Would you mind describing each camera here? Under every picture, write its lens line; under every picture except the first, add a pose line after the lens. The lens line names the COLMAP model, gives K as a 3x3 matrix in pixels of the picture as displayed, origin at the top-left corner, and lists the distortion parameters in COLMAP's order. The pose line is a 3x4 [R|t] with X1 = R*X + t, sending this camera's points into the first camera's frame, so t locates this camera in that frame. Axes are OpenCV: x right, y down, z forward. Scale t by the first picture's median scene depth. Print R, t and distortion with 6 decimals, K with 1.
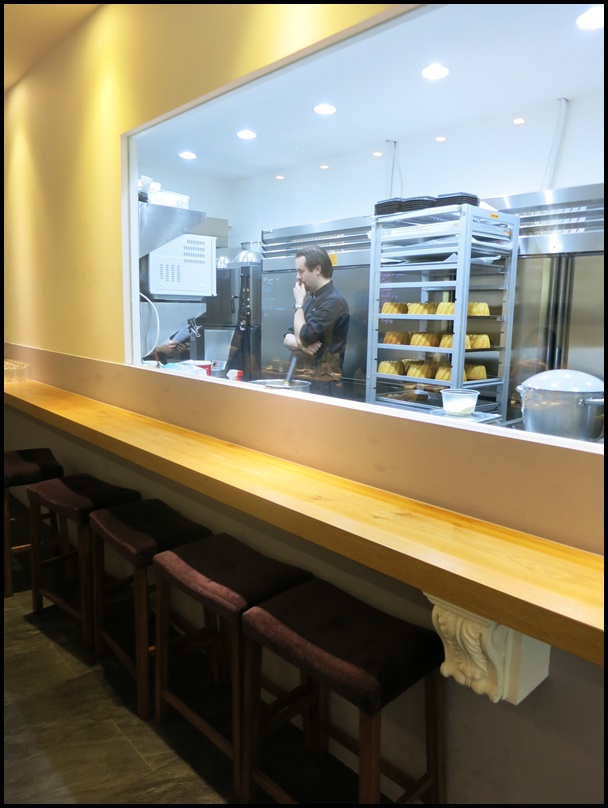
lens RADIAL K [[569.6, 0, 328.6], [0, 569.6, 401.9], [0, 0, 1]] dist [0.004402, 0.004186]
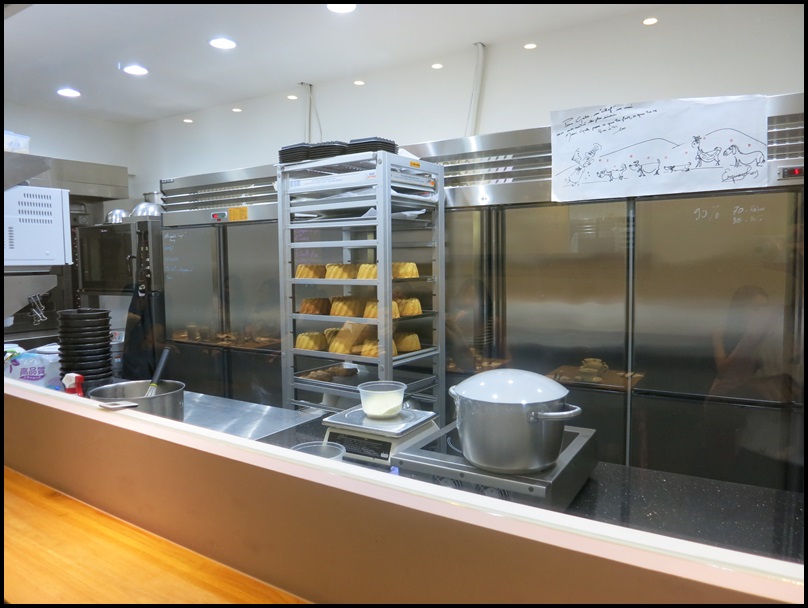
lens RADIAL K [[555.6, 0, 404.0], [0, 555.6, 304.0], [0, 0, 1]] dist [0.028306, -0.002559]
pose [[0.974707, -0.051747, 0.217413, 0.071519], [0.066777, 0.995818, -0.062356, -0.056705], [-0.213277, 0.075296, 0.974086, 0.174481]]
